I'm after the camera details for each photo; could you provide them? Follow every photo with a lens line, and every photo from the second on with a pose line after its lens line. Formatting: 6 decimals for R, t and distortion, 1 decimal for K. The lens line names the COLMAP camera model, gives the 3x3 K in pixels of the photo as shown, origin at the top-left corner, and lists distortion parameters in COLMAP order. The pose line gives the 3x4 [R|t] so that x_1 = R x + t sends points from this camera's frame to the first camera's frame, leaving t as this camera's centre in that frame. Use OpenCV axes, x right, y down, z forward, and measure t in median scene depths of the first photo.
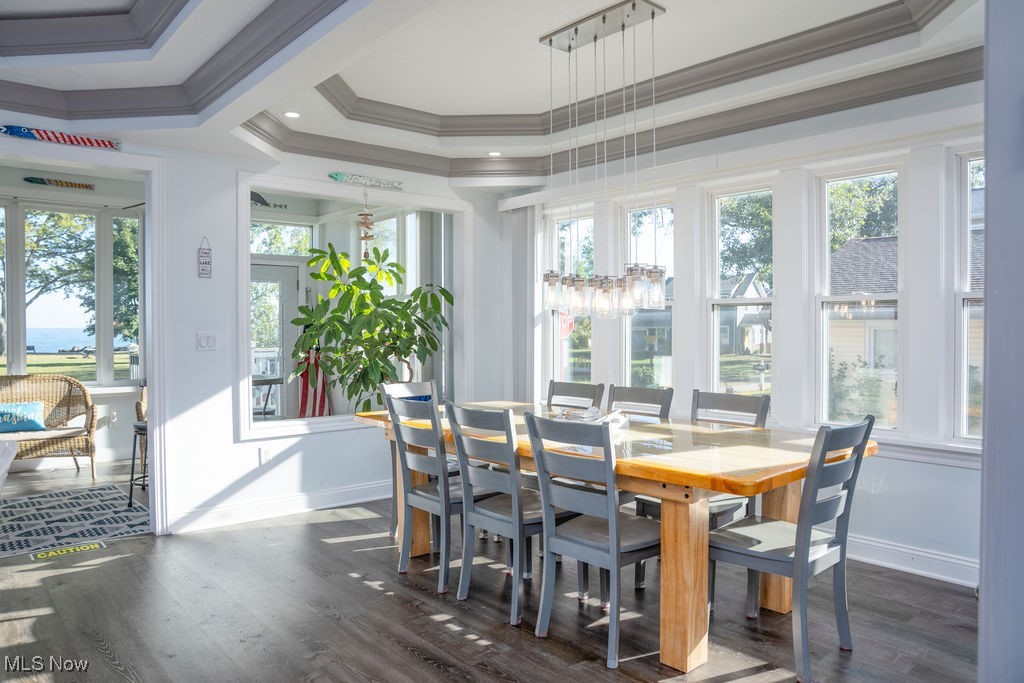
lens RADIAL K [[704.7, 0, 512.0], [0, 704.7, 341.5], [0, 0, 1]] dist [-0.126724, 0.095207]
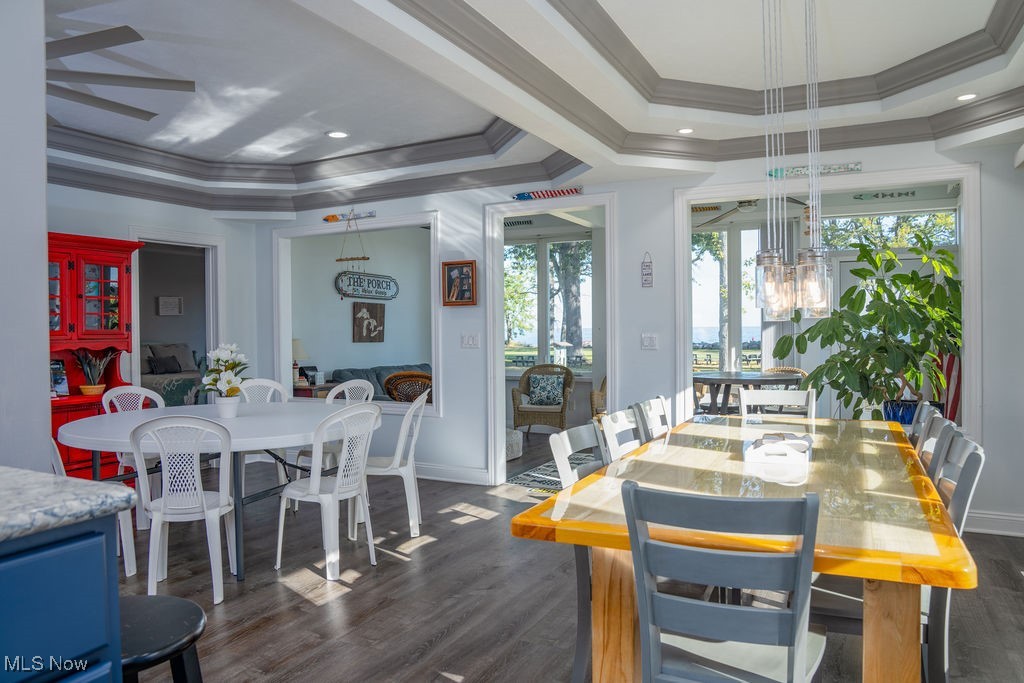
lens RADIAL K [[704.7, 0, 512.0], [0, 704.7, 341.5], [0, 0, 1]] dist [-0.126724, 0.095207]
pose [[0.380240, 0.015895, -0.924751, 0.452154], [-0.010851, 0.999860, 0.012724, -0.010334], [0.924824, 0.005197, 0.380360, 0.268859]]
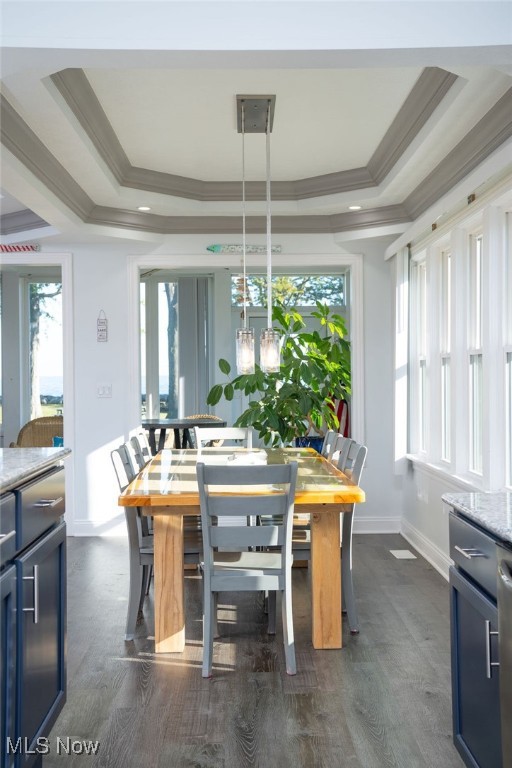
lens RADIAL K [[887.8, 0, 256.0], [0, 887.8, 384.0], [0, 0, 1]] dist [0.109850, 0.004981]
pose [[0.768967, 0.003481, -0.639278, 0.675502], [-0.008158, 0.999957, -0.004368, -0.006346], [0.639236, 0.008574, 0.768963, -0.080947]]
